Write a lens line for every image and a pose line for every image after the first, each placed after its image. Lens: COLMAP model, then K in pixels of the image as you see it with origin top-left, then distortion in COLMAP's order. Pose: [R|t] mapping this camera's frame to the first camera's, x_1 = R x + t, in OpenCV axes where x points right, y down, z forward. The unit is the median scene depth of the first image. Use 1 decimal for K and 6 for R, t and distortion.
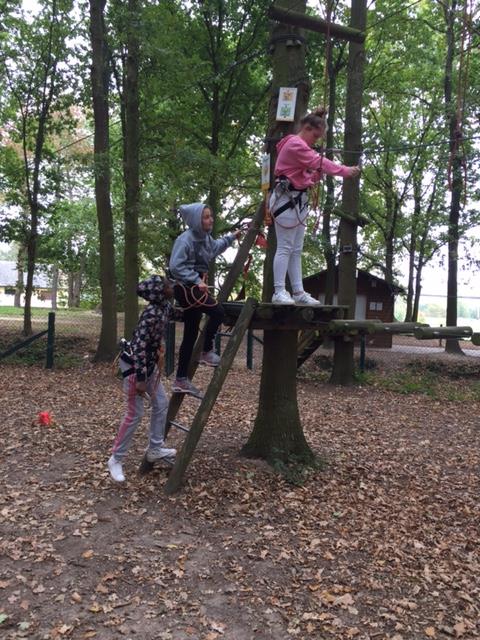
lens RADIAL K [[551.4, 0, 237.0], [0, 551.4, 316.5], [0, 0, 1]] dist [0.080660, -0.116491]
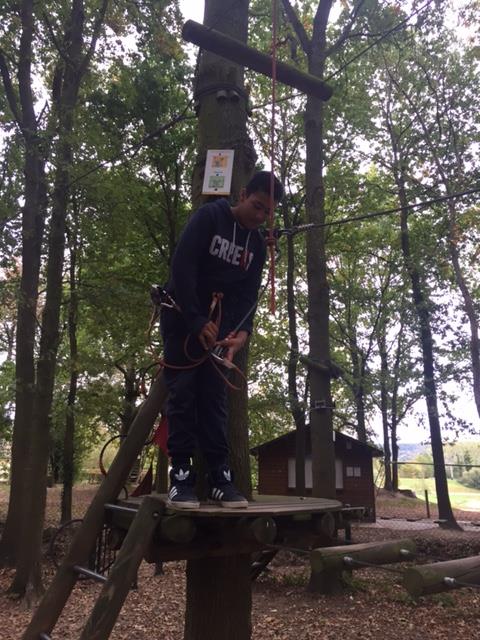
lens RADIAL K [[551.4, 0, 236.4], [0, 551.4, 317.8], [0, 0, 1]] dist [0.080660, -0.116491]
pose [[0.998210, -0.009366, 0.059067, 0.011885], [0.025665, 0.959175, -0.281646, -0.007308], [-0.054017, 0.282658, 0.957699, 0.074073]]
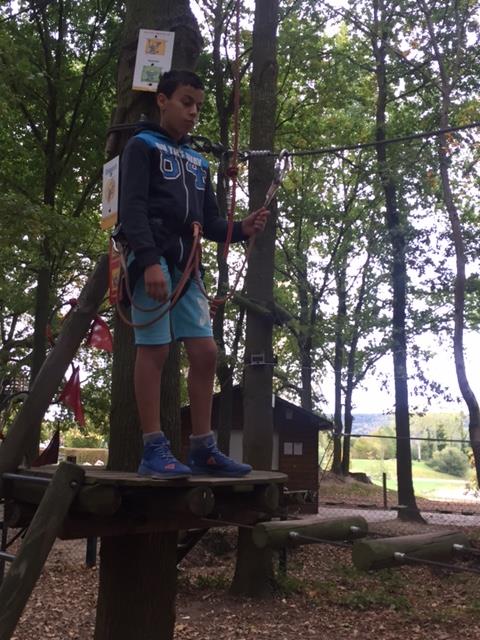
lens RADIAL K [[788.1, 0, 238.5], [0, 788.1, 316.4], [0, 0, 1]] dist [0.054624, 0.000000]
pose [[0.982169, 0.019184, 0.187021, 0.006072], [0.014679, 0.983917, -0.178020, -0.005593], [-0.187428, 0.177591, 0.966091, 0.058620]]
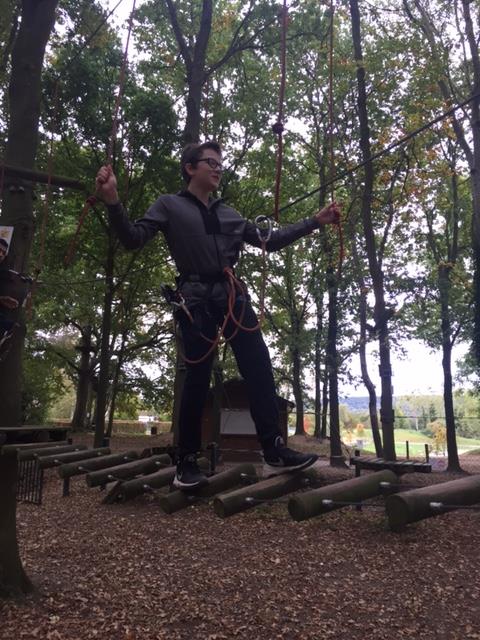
lens RADIAL K [[551.4, 0, 240.4], [0, 551.4, 315.9], [0, 0, 1]] dist [0.080660, -0.116491]
pose [[0.994857, -0.001741, 0.101270, 0.073799], [0.022399, 0.978879, -0.203211, -0.001027], [-0.098777, 0.204434, 0.973884, -0.012759]]
